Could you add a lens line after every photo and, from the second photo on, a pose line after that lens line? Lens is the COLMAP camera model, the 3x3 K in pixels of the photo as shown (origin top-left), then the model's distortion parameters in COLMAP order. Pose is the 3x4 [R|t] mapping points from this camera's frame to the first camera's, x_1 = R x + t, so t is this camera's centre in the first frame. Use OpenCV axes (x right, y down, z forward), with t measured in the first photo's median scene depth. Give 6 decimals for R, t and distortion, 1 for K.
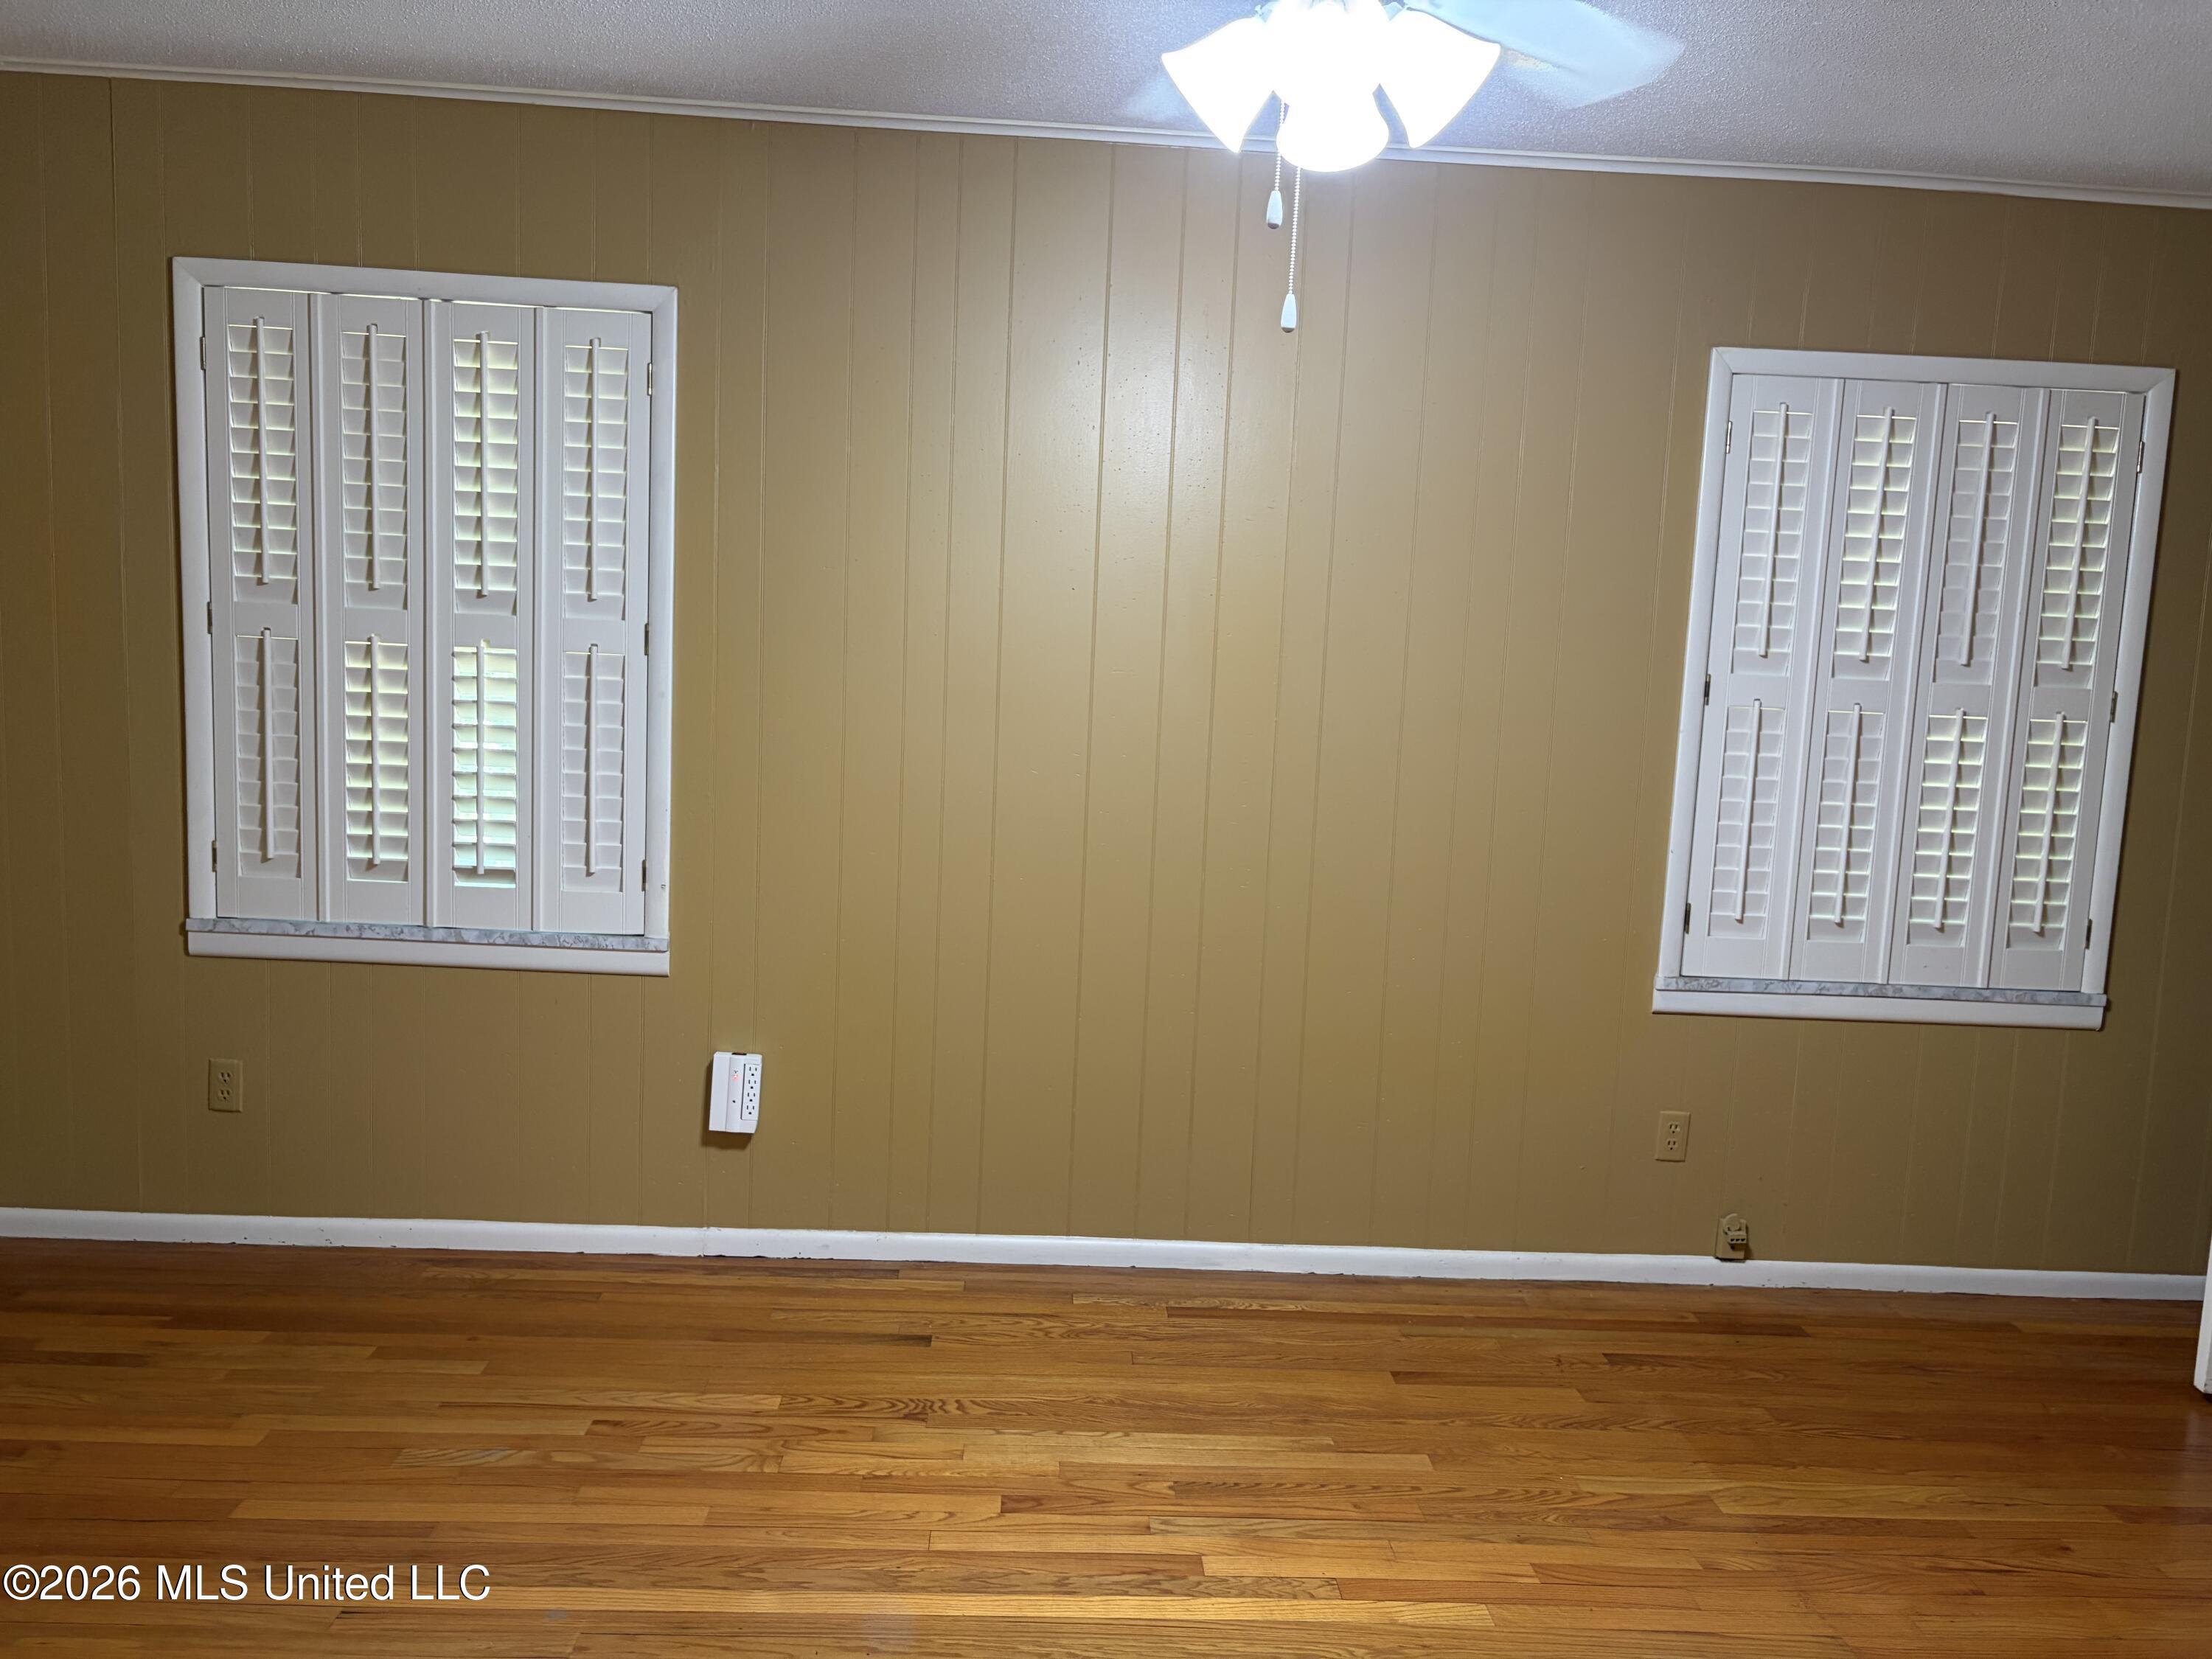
lens RADIAL K [[1678.8, 0, 1118.7], [0, 1678.8, 844.7], [0, 0, 1]] dist [0.035696, -0.045366]
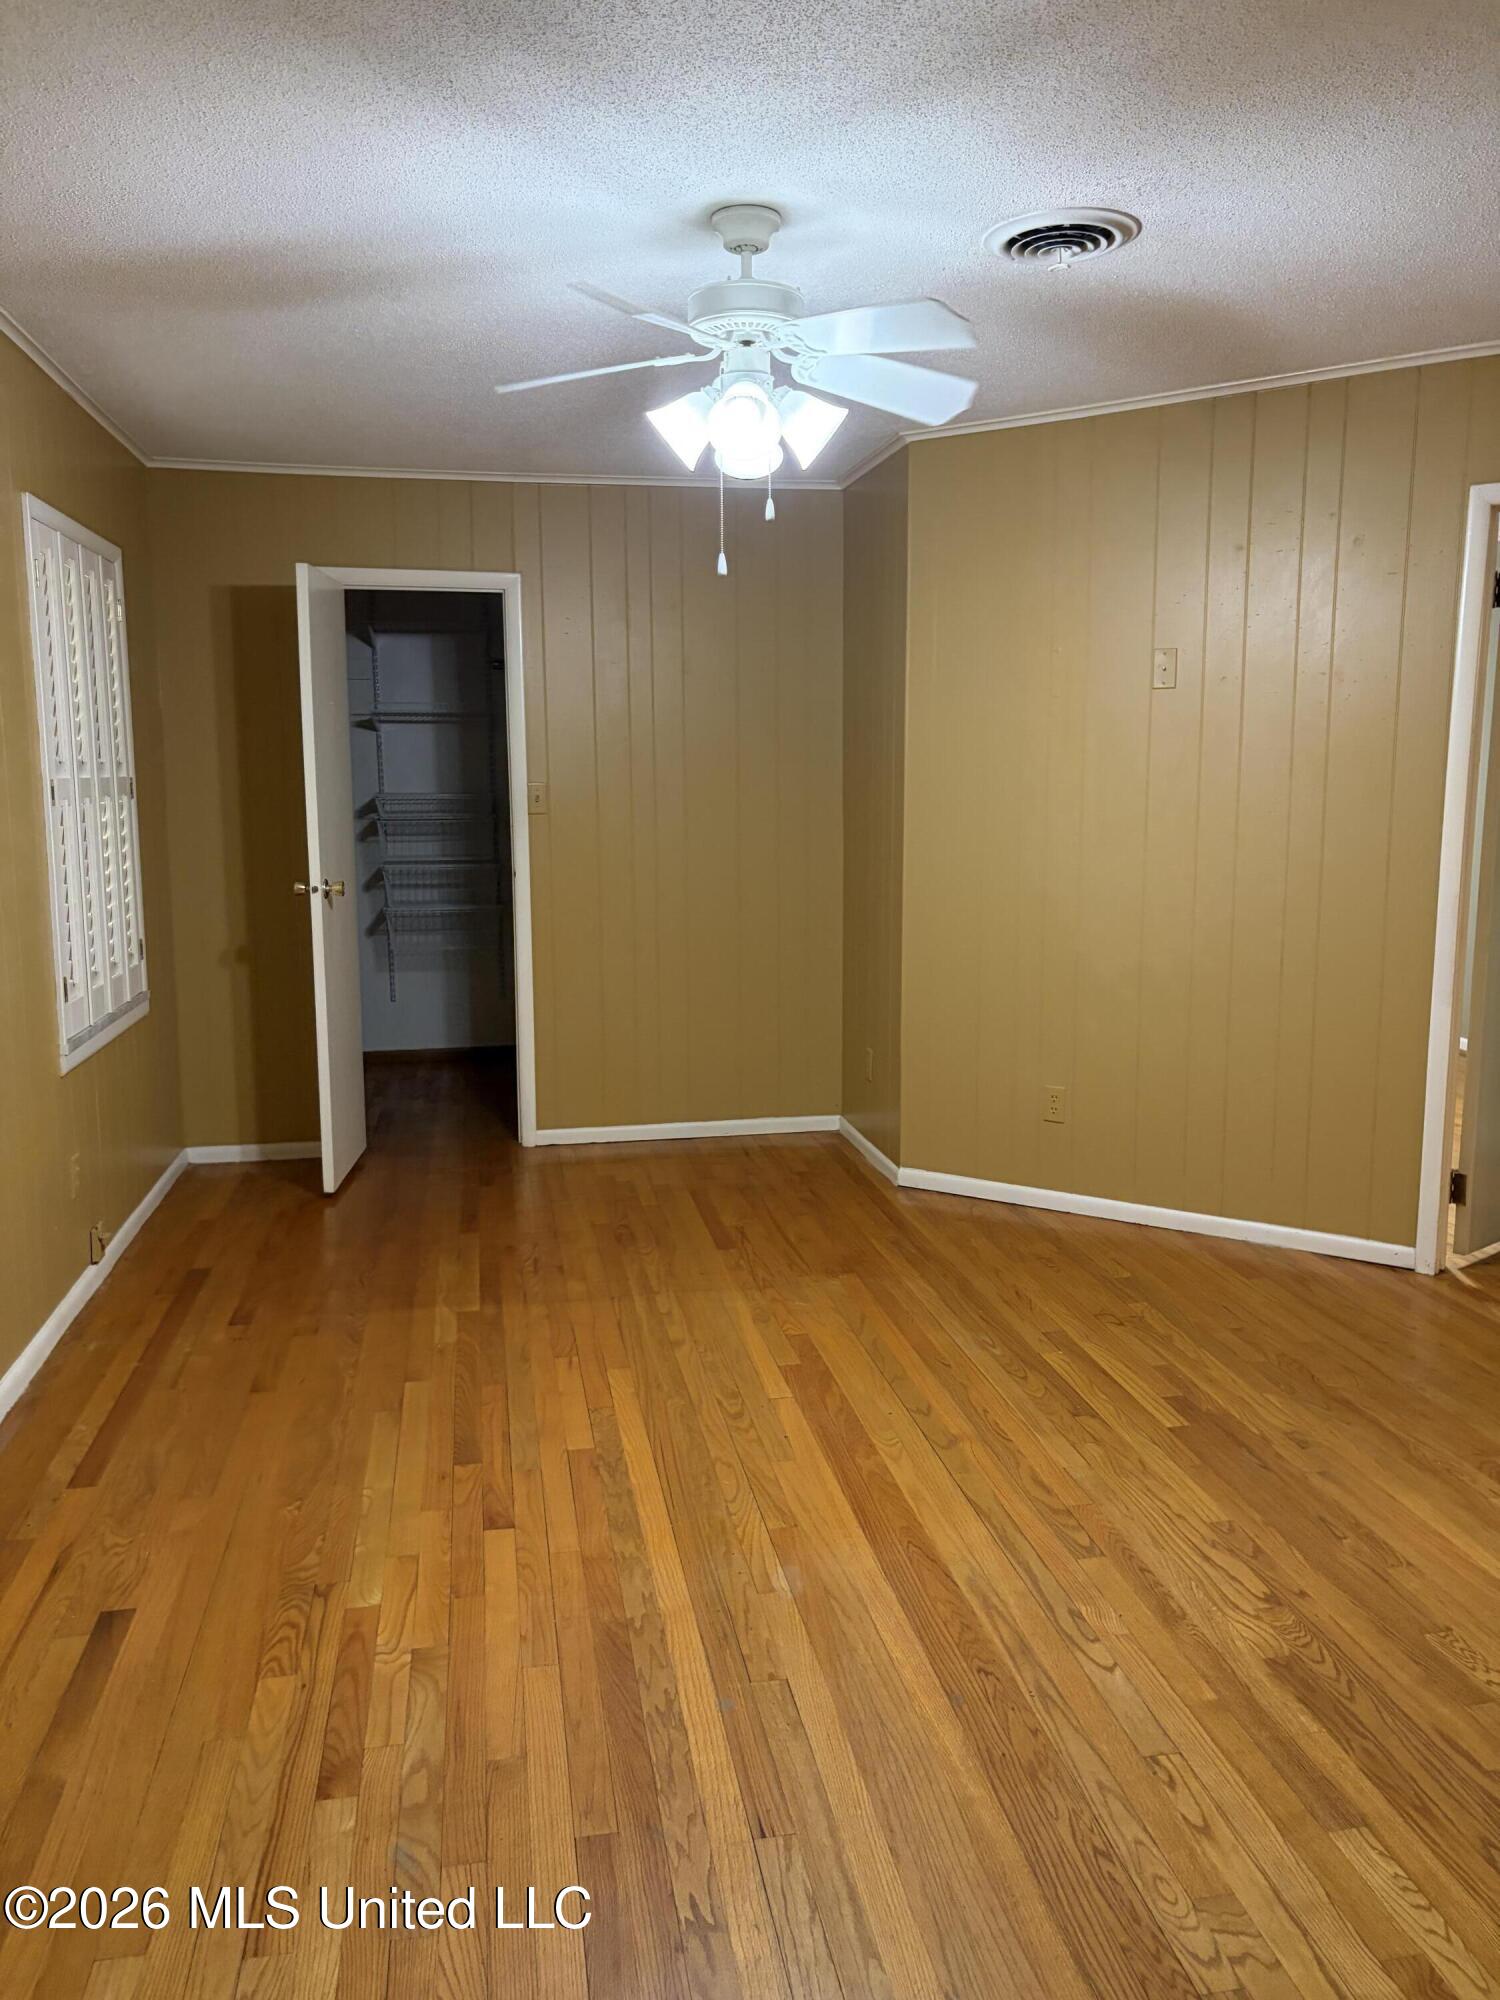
lens RADIAL K [[1517.9, 0, 757.2], [0, 1517.9, 997.9], [0, 0, 1]] dist [0.035696, -0.045366]
pose [[-0.139065, -0.190387, 0.971809, -0.932251], [0.112724, 0.971923, 0.206540, -0.140965], [-0.983847, 0.138268, -0.113699, 0.804585]]
